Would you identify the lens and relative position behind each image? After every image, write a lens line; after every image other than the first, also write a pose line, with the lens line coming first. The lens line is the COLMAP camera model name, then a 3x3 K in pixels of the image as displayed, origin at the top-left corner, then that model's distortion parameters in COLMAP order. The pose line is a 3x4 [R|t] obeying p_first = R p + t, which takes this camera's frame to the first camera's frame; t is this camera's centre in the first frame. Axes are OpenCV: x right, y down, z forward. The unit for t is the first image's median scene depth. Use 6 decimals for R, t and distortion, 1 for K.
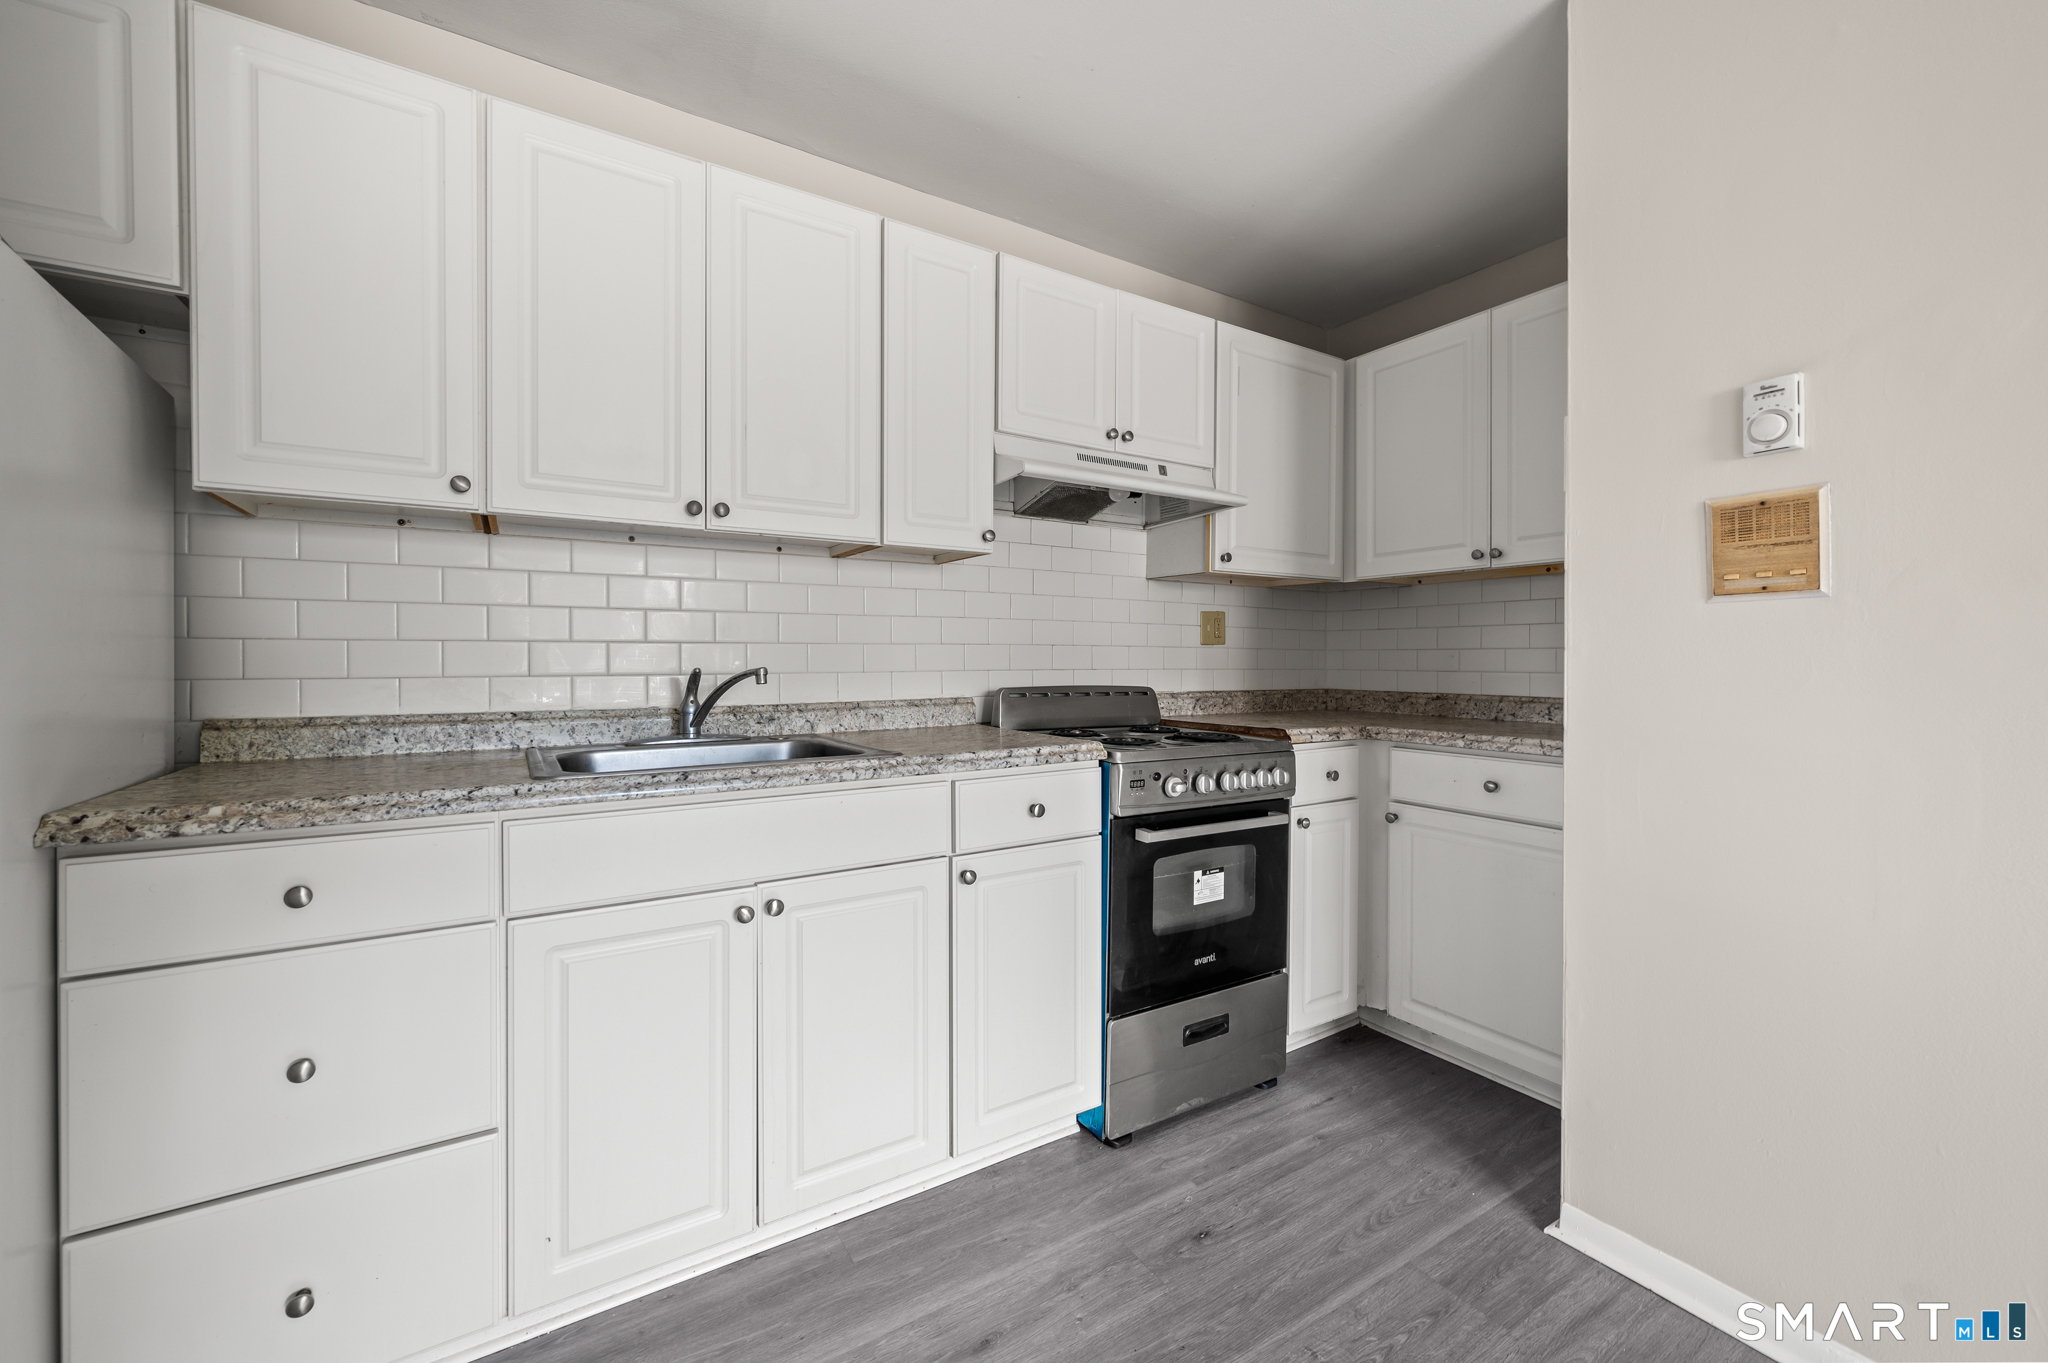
lens RADIAL K [[817.2, 0, 993.9], [0, 817.2, 664.5], [0, 0, 1]] dist [0.000649, 0.000154]
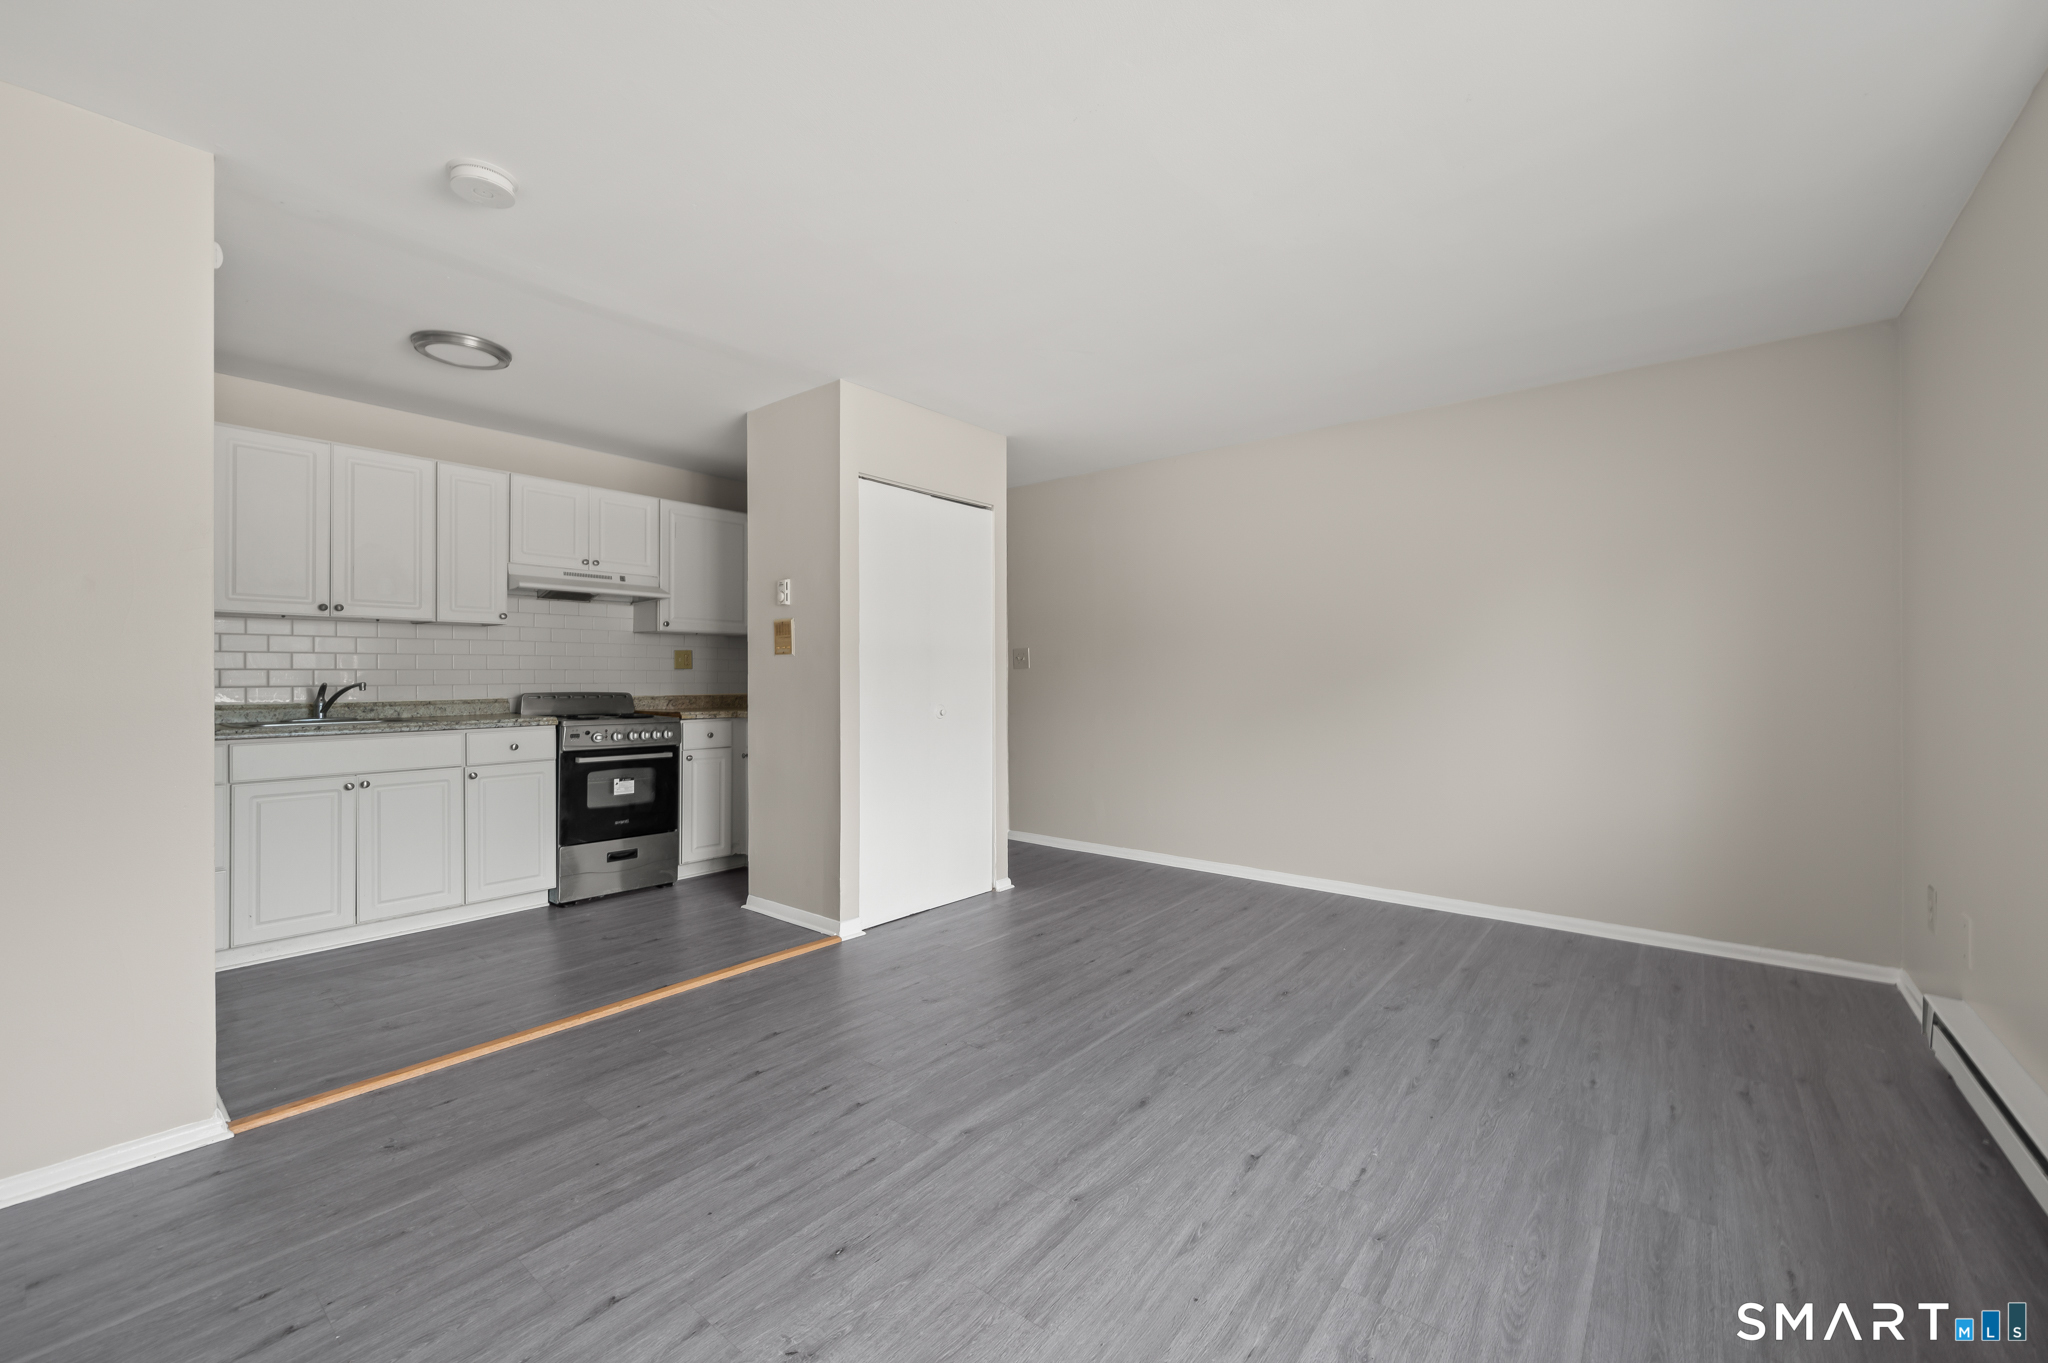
lens RADIAL K [[833.3, 0, 1017.0], [0, 833.3, 674.5], [0, 0, 1]] dist [-0.000440, -0.000387]
pose [[0.939384, -0.000833, 0.342865, 0.516176], [0.003860, 0.999959, -0.008146, 0.006812], [-0.342845, 0.008976, 0.939349, -1.455969]]
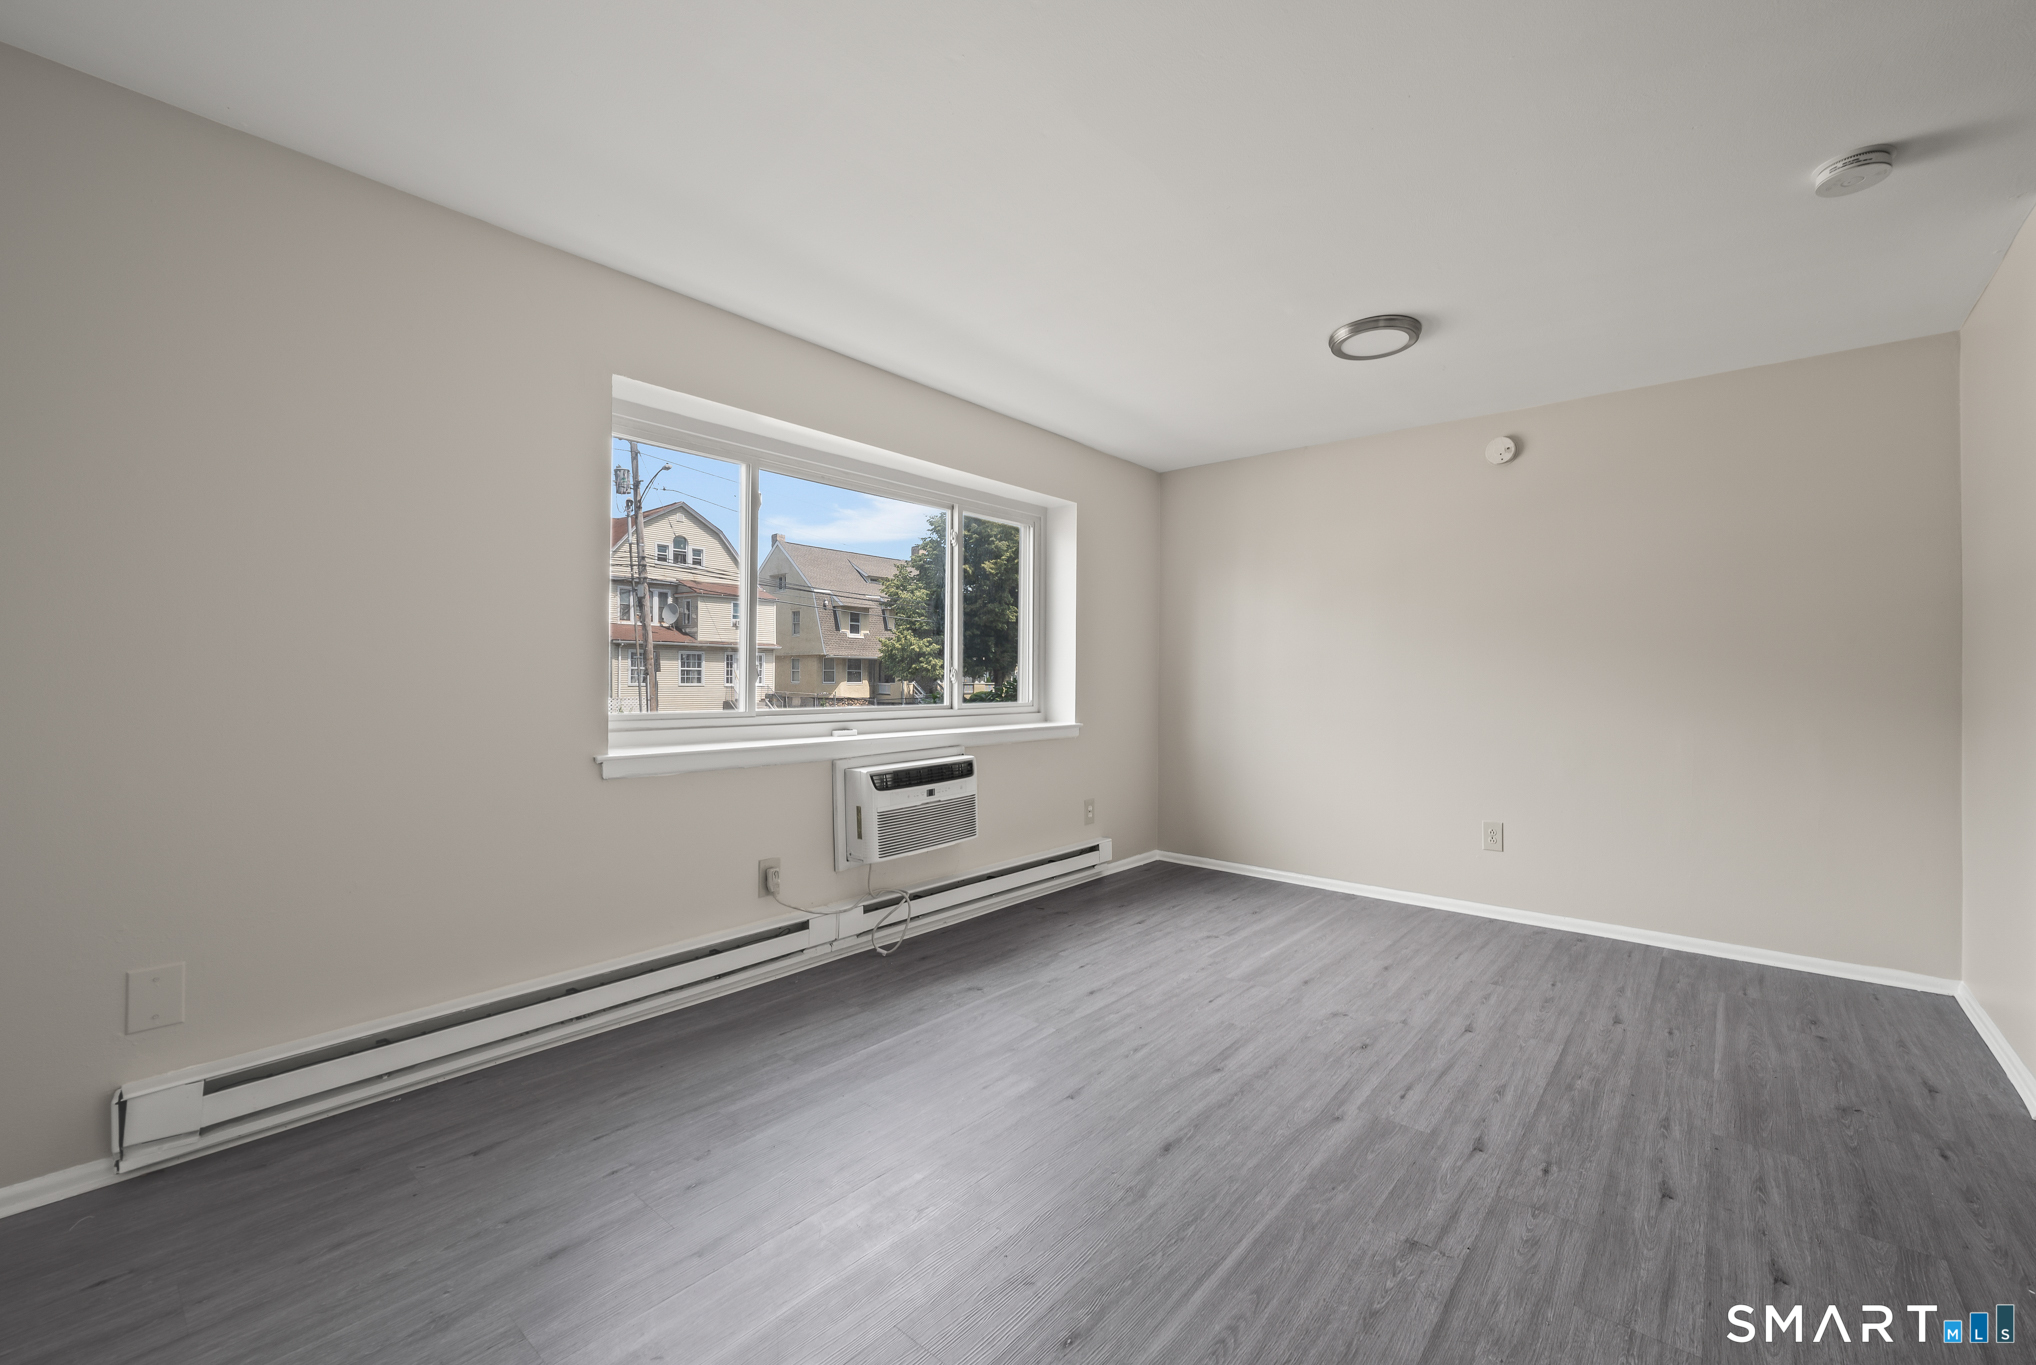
lens RADIAL K [[820.4, 0, 1018.0], [0, 820.4, 682.5], [0, 0, 1]] dist [-0.000689, 0.000982]
pose [[-0.953747, -0.004581, -0.300576, 1.642521], [-0.008182, 0.999909, 0.010722, -0.007995], [0.300499, 0.012686, -0.953698, 0.635206]]
